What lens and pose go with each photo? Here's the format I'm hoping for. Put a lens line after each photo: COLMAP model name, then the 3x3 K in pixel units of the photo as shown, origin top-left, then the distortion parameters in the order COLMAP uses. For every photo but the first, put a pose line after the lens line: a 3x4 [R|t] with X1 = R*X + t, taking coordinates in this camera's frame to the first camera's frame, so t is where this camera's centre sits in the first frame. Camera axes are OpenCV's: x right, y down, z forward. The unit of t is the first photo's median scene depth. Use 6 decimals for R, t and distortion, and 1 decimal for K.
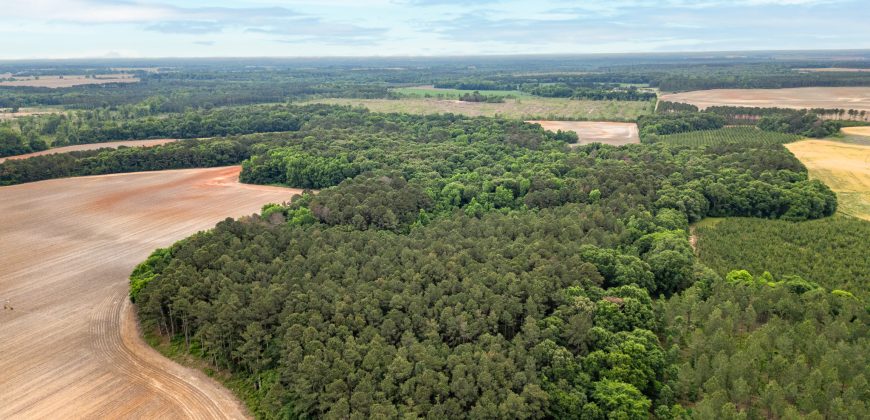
lens RADIAL K [[600.6, 0, 435.0], [0, 600.6, 210.0], [0, 0, 1]] dist [0.095480, -0.105869]
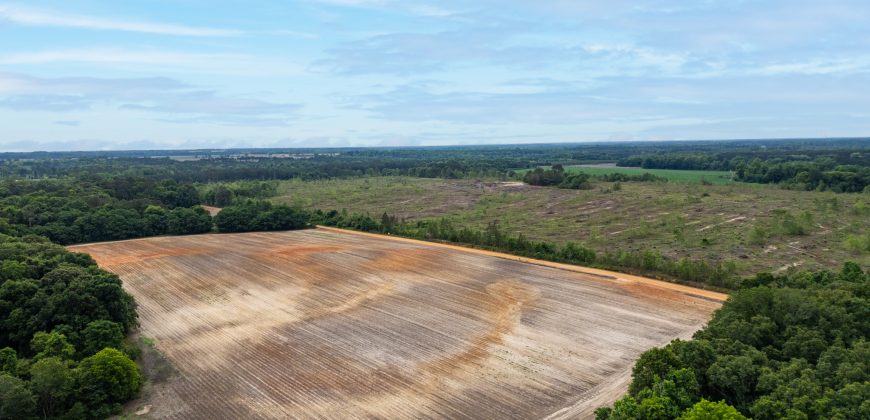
lens RADIAL K [[600.6, 0, 435.0], [0, 600.6, 210.0], [0, 0, 1]] dist [0.095480, -0.105869]
pose [[0.877650, 0.048795, -0.476812, 0.794606], [-0.113866, 0.987551, -0.108527, -0.337975], [0.465580, 0.149542, 0.872280, 1.865519]]
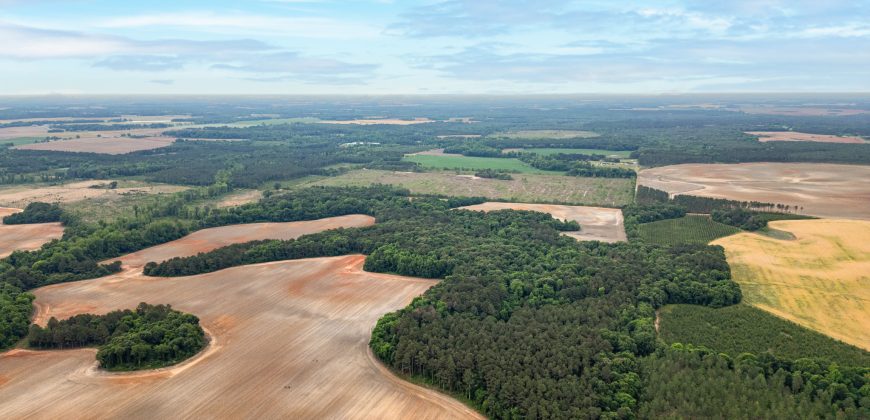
lens RADIAL K [[600.6, 0, 435.0], [0, 600.6, 210.0], [0, 0, 1]] dist [0.095480, -0.105869]
pose [[0.999651, 0.004068, 0.026111, -0.259657], [-0.002563, 0.998346, -0.057440, -0.157251], [-0.026302, 0.057353, 0.998007, -0.730571]]
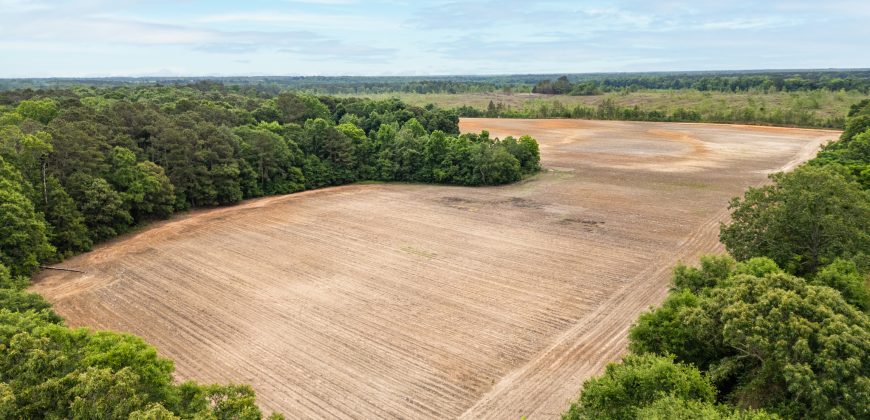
lens RADIAL K [[600.6, 0, 435.0], [0, 600.6, 210.0], [0, 0, 1]] dist [0.095480, -0.105869]
pose [[0.934020, 0.077517, -0.348709, 0.592998], [-0.087927, 0.996027, -0.014099, -0.190412], [0.346231, 0.043830, 0.937125, 1.532411]]
